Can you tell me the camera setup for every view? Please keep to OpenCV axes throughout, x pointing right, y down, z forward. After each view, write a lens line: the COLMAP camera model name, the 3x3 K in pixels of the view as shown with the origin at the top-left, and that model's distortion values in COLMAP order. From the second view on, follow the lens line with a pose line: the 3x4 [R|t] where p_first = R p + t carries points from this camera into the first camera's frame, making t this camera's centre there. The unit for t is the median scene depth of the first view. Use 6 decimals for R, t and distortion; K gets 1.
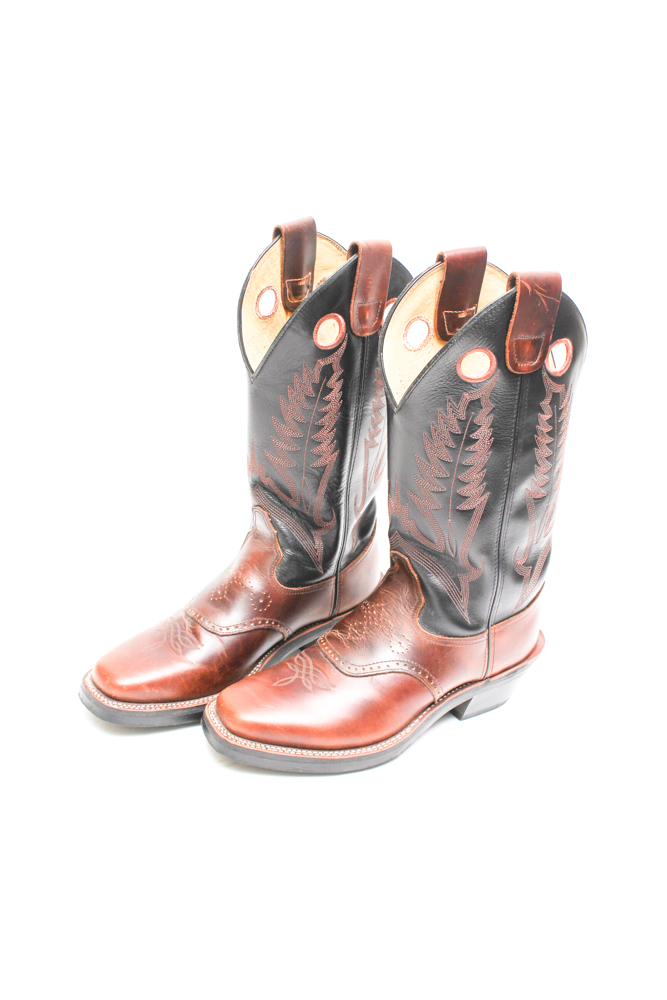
lens RADIAL K [[1155.2, 0, 333.5], [0, 1155.2, 500.0], [0, 0, 1]] dist [-0.110279, 0.009042]
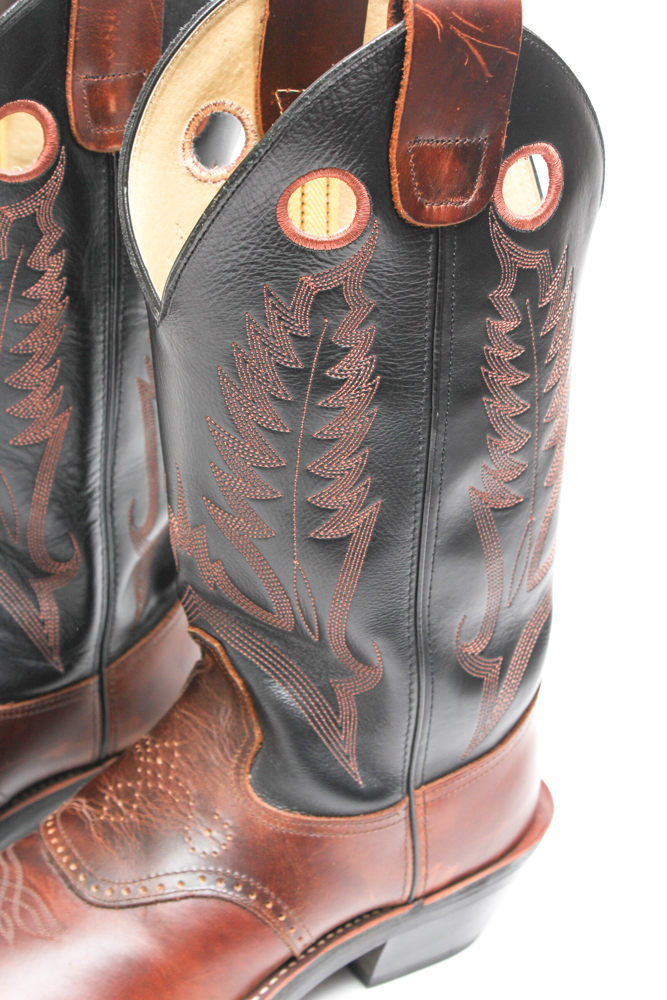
lens RADIAL K [[1954.5, 0, 333.5], [0, 1954.5, 500.0], [0, 0, 1]] dist [0.016206, 0.105328]
pose [[0.999596, -0.016964, -0.022805, 0.127388], [0.017386, 0.999679, 0.018429, -0.019344], [0.022485, -0.018818, 0.999570, 0.237825]]
